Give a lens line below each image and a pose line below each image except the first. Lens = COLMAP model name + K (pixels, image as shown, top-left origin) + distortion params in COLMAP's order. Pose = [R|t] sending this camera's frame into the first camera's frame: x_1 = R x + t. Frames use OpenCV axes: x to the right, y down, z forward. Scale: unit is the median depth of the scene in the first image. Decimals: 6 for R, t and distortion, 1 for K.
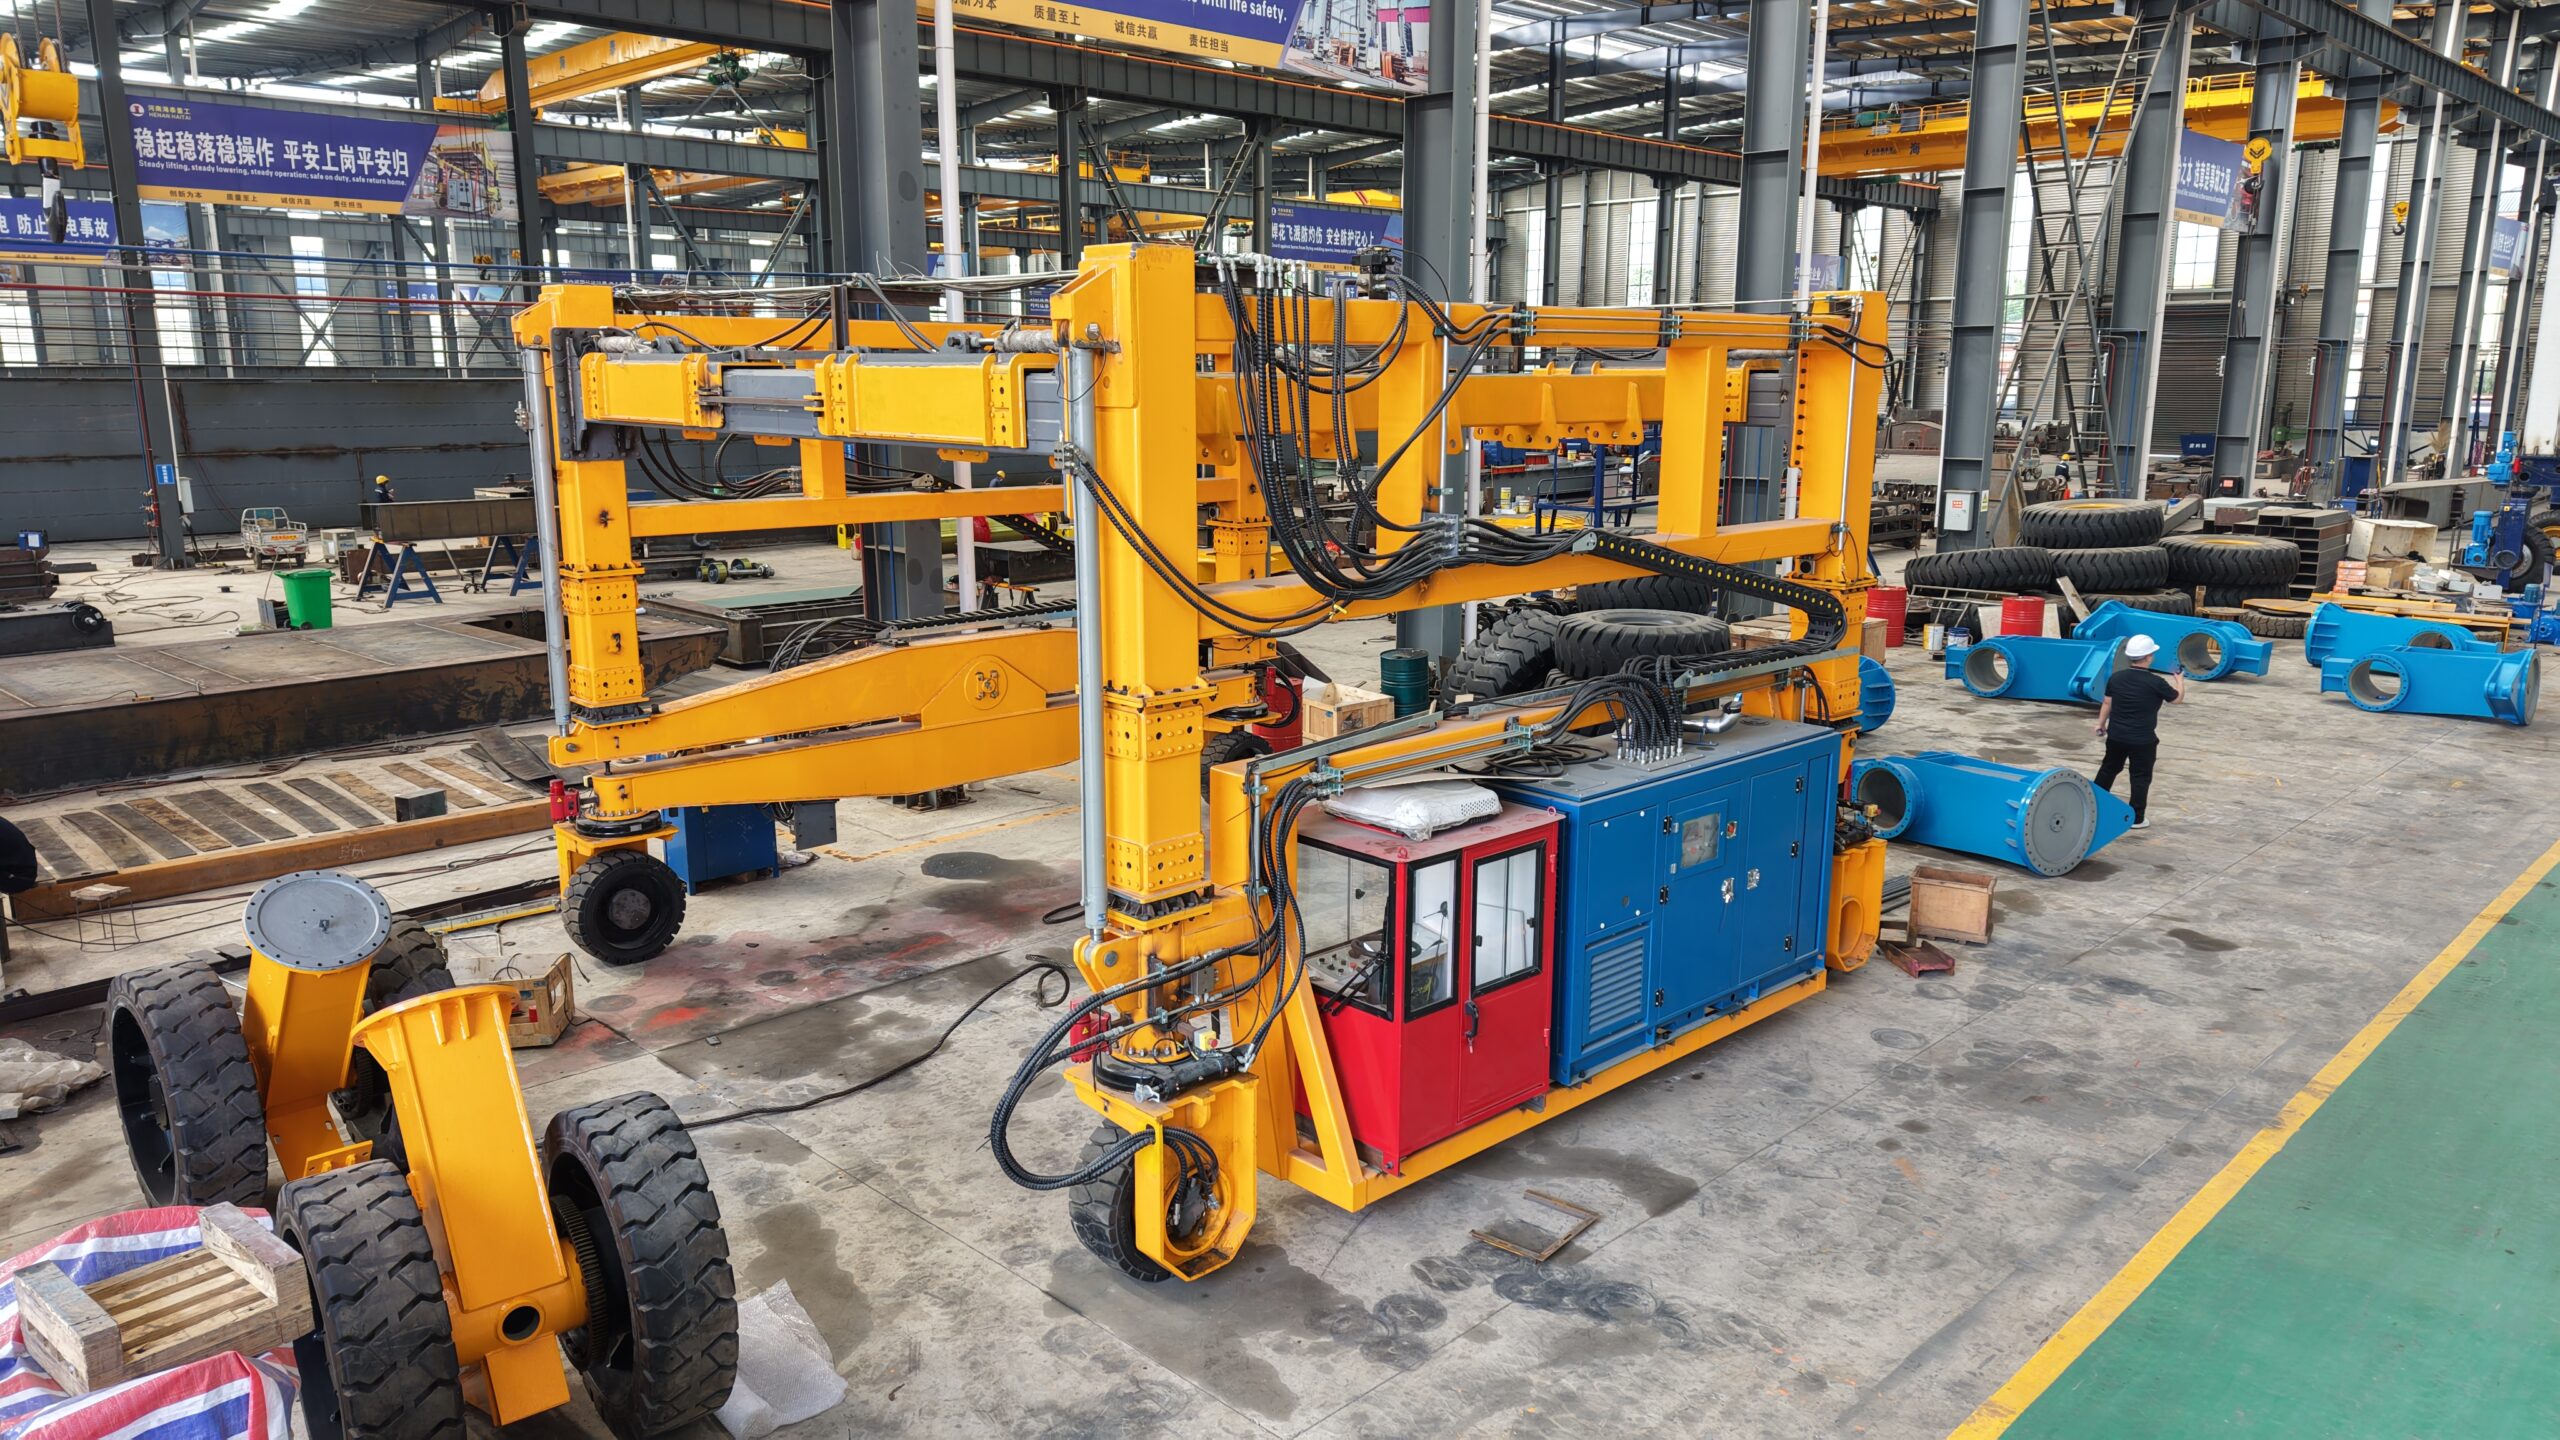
lens RADIAL K [[1713.7, 0, 1283.7], [0, 1713.7, 725.2], [0, 0, 1]] dist [0.041195, -0.037042]
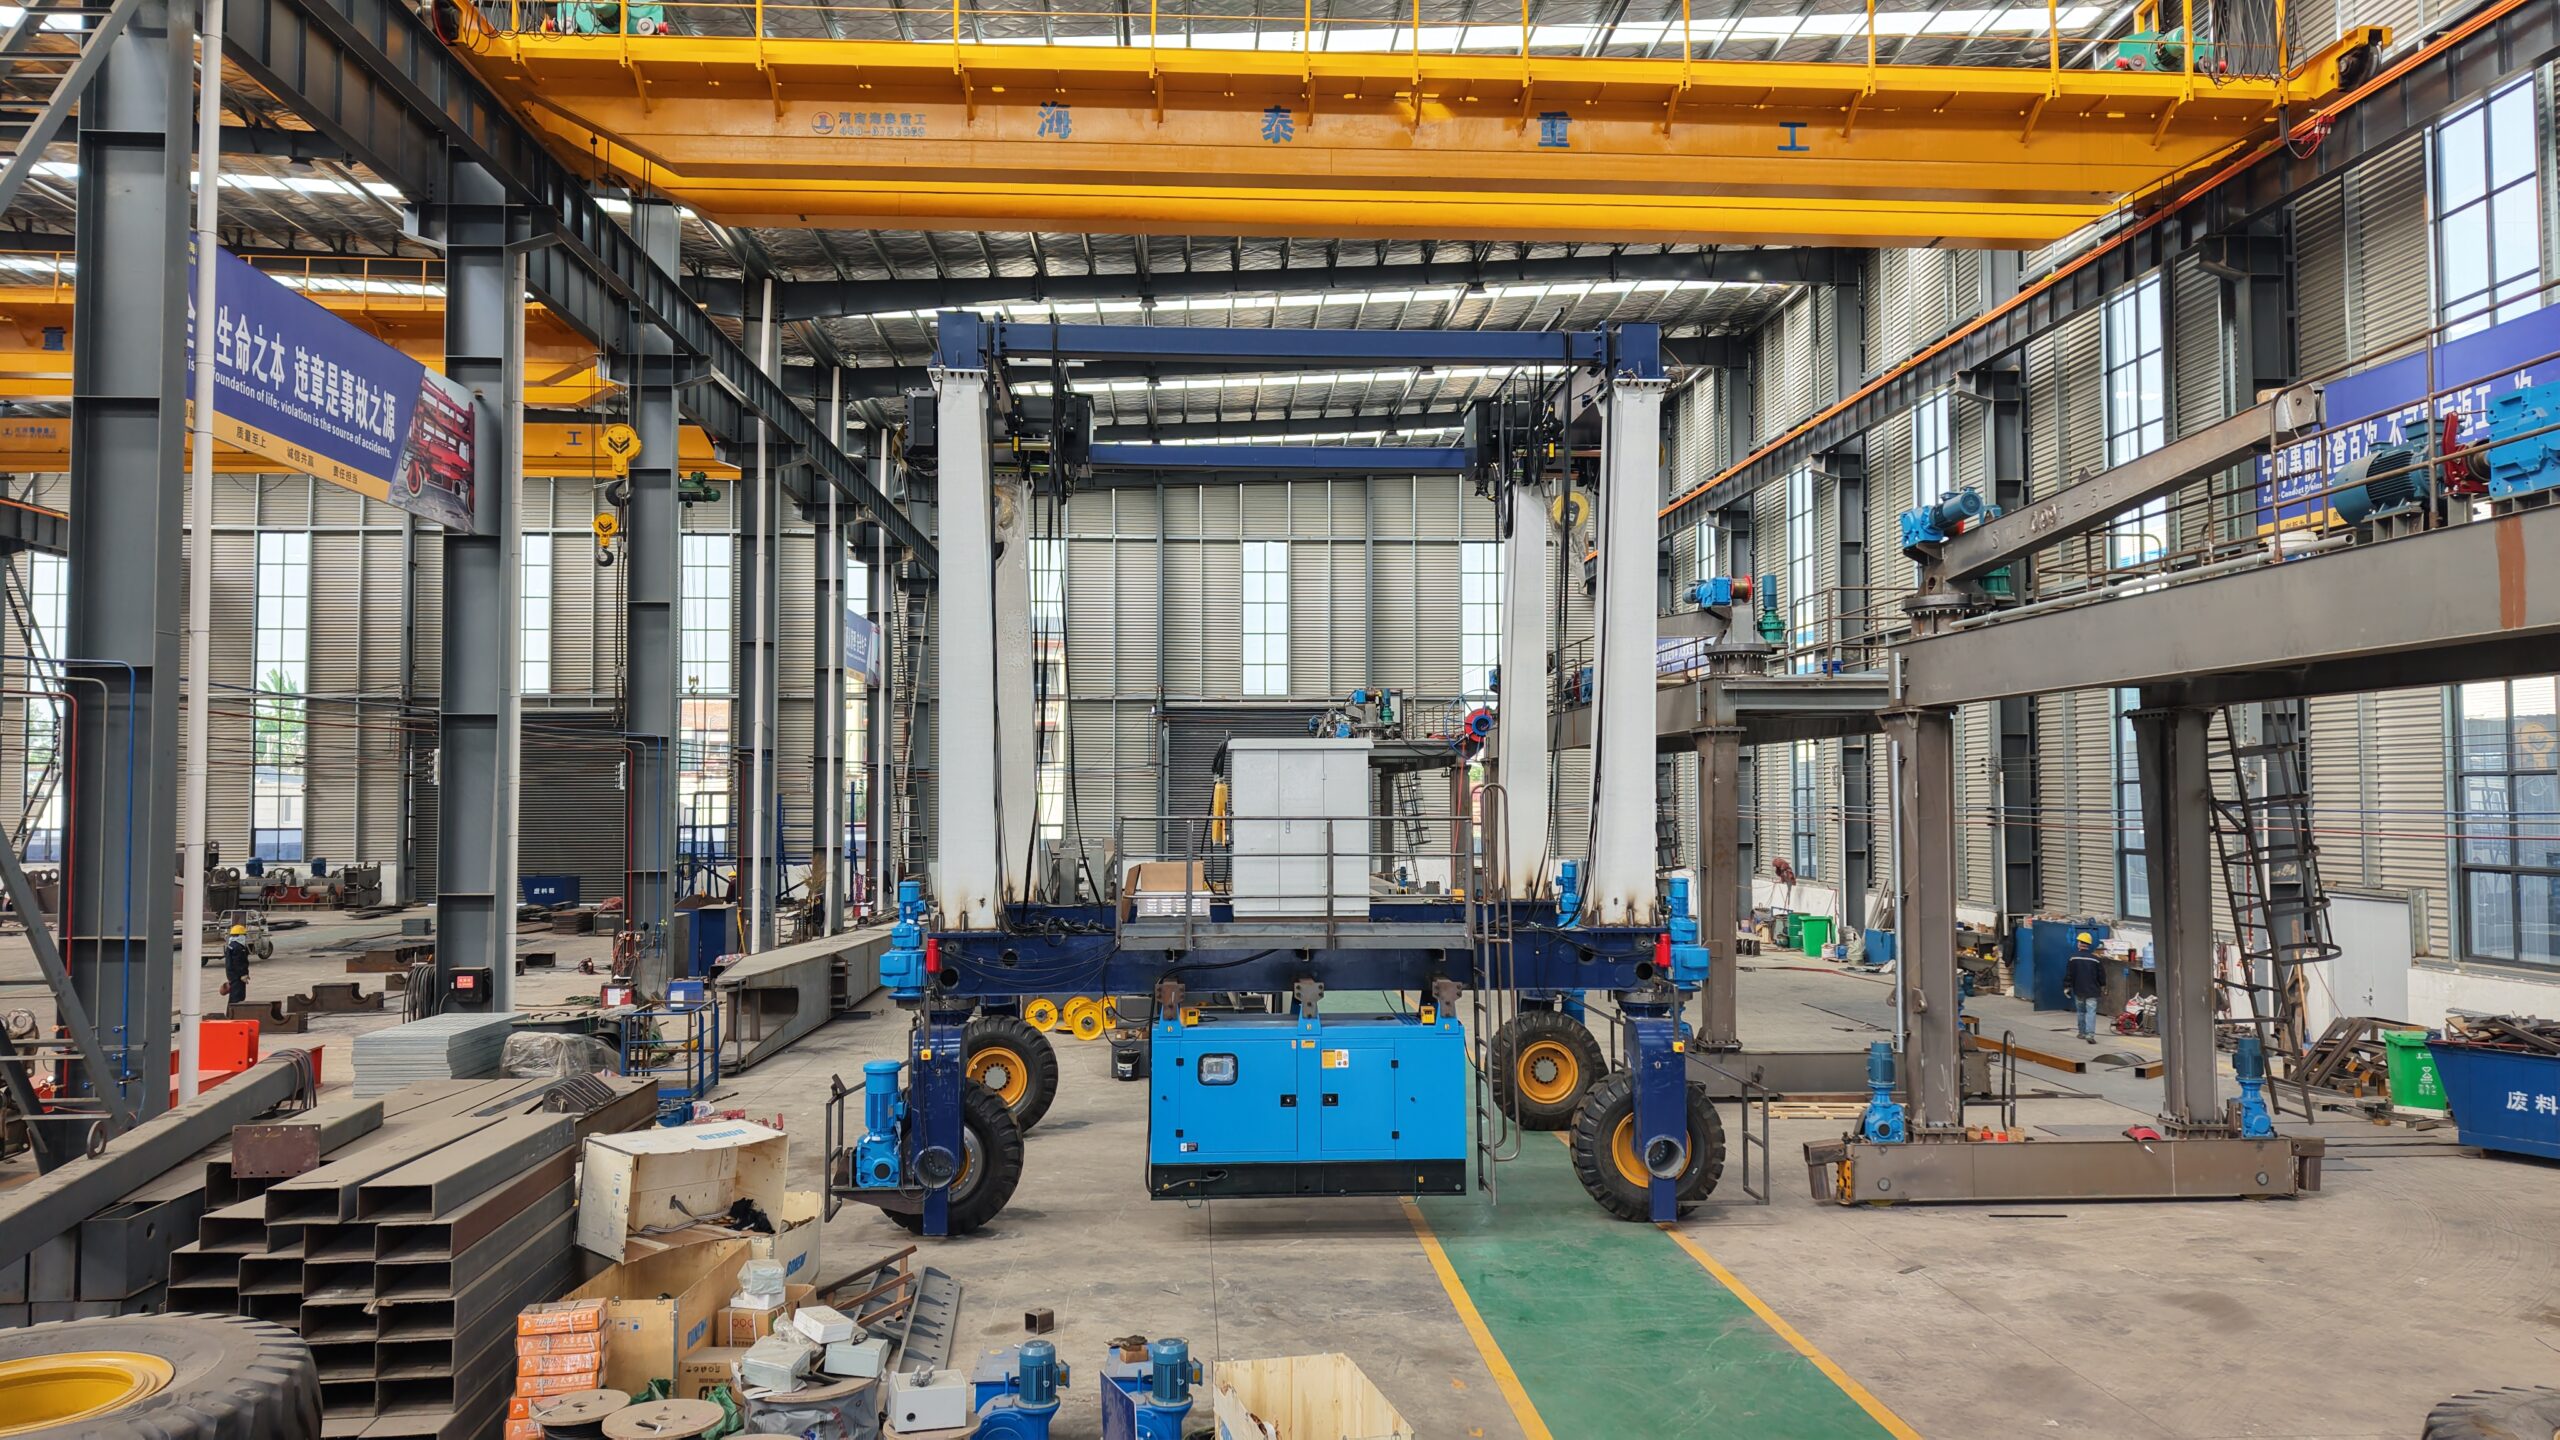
lens RADIAL K [[1713.7, 0, 1283.7], [0, 1713.7, 725.2], [0, 0, 1]] dist [0.041195, -0.037042]
pose [[0.667469, 0.029077, 0.744070, 0.327493], [0.155904, 0.971634, -0.177824, -0.085737], [-0.728134, 0.234695, 0.644002, 0.472455]]
